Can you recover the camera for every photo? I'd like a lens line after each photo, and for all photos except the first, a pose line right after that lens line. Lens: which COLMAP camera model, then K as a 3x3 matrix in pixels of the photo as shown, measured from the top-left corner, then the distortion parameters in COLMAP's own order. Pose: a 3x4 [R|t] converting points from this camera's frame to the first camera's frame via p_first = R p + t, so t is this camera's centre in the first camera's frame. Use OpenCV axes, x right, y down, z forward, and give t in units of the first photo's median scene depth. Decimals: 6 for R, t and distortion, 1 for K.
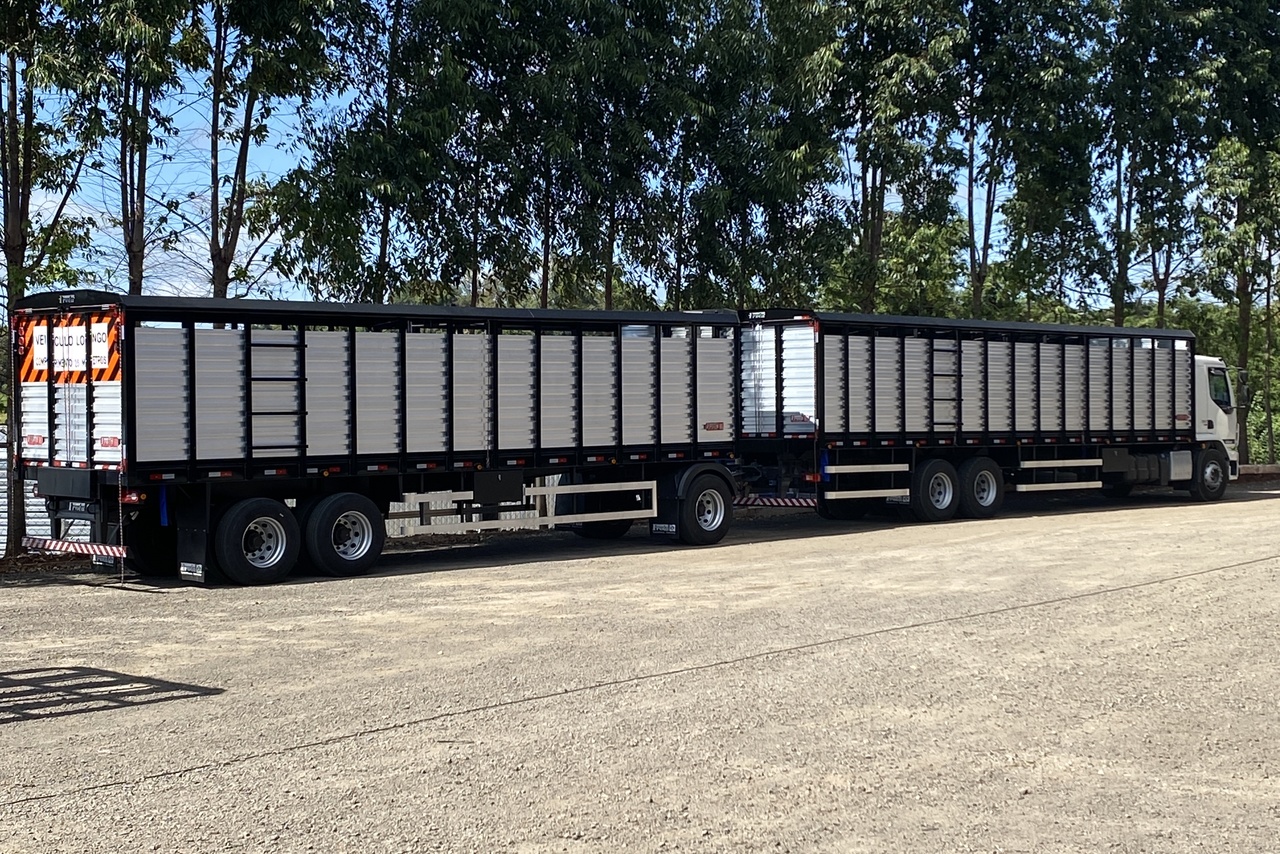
lens RADIAL K [[1507.7, 0, 640.0], [0, 1507.7, 427.0], [0, 0, 1]] dist [0.009983, 0.009009]
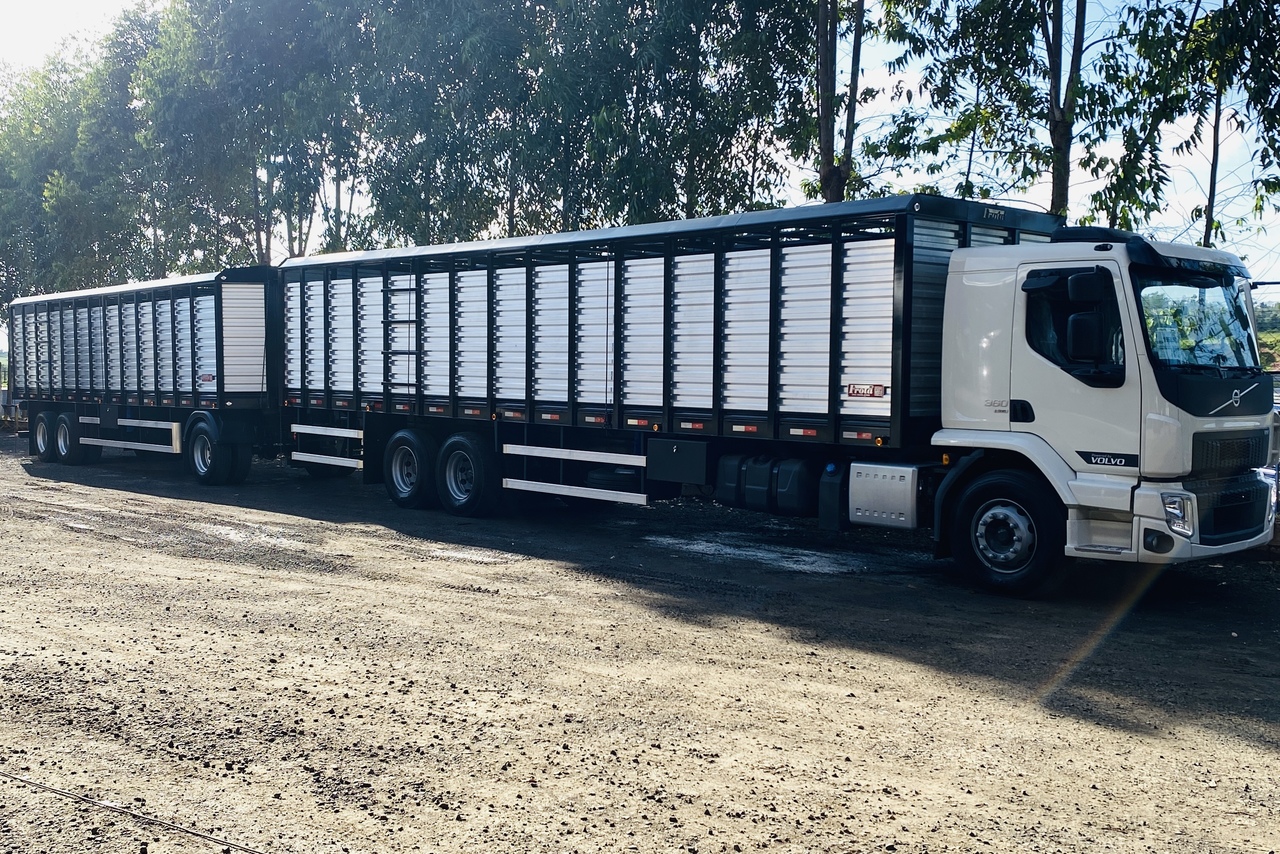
lens RADIAL K [[1261.1, 0, 640.0], [0, 1261.1, 427.0], [0, 0, 1]] dist [0.193625, -0.002353]
pose [[0.089843, 0.062170, -0.994014, 0.797801], [-0.009249, 0.998059, 0.061587, -0.019776], [0.995913, 0.003661, 0.090244, 0.974546]]
